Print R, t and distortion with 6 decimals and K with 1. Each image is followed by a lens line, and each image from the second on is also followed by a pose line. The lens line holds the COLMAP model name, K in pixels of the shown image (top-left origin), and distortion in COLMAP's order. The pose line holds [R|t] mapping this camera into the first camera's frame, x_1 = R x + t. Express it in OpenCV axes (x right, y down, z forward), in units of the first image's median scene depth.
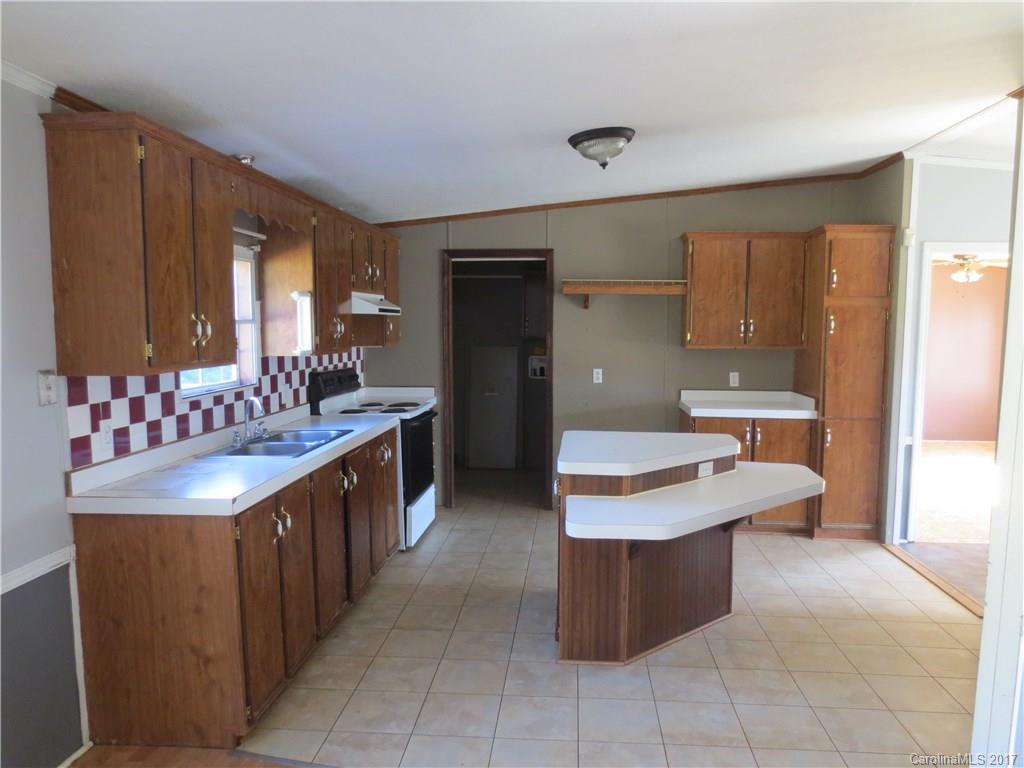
lens RADIAL K [[723.9, 0, 518.0], [0, 723.9, 389.9], [0, 0, 1]] dist [-0.044900, 0.004601]
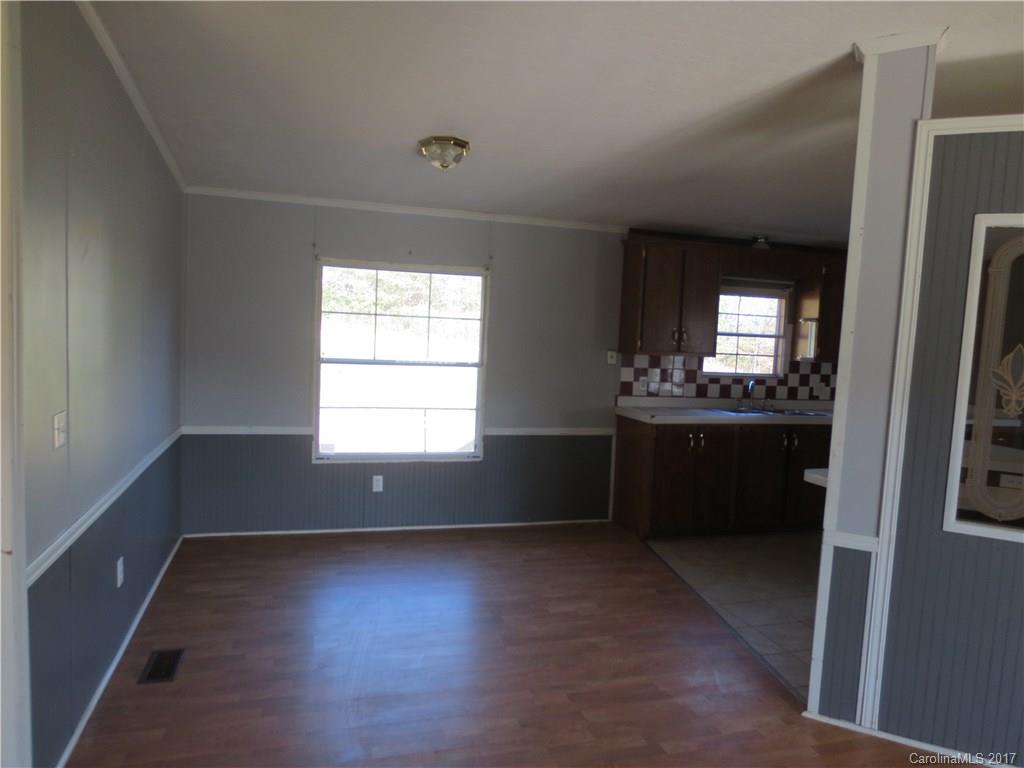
lens RADIAL K [[723.9, 0, 514.2], [0, 723.9, 383.2], [0, 0, 1]] dist [-0.044900, 0.004601]
pose [[0.354679, 0.089153, -0.930728, 1.297449], [-0.131664, 0.990287, 0.044684, 0.015784], [0.925671, 0.106695, 0.362972, -0.136044]]
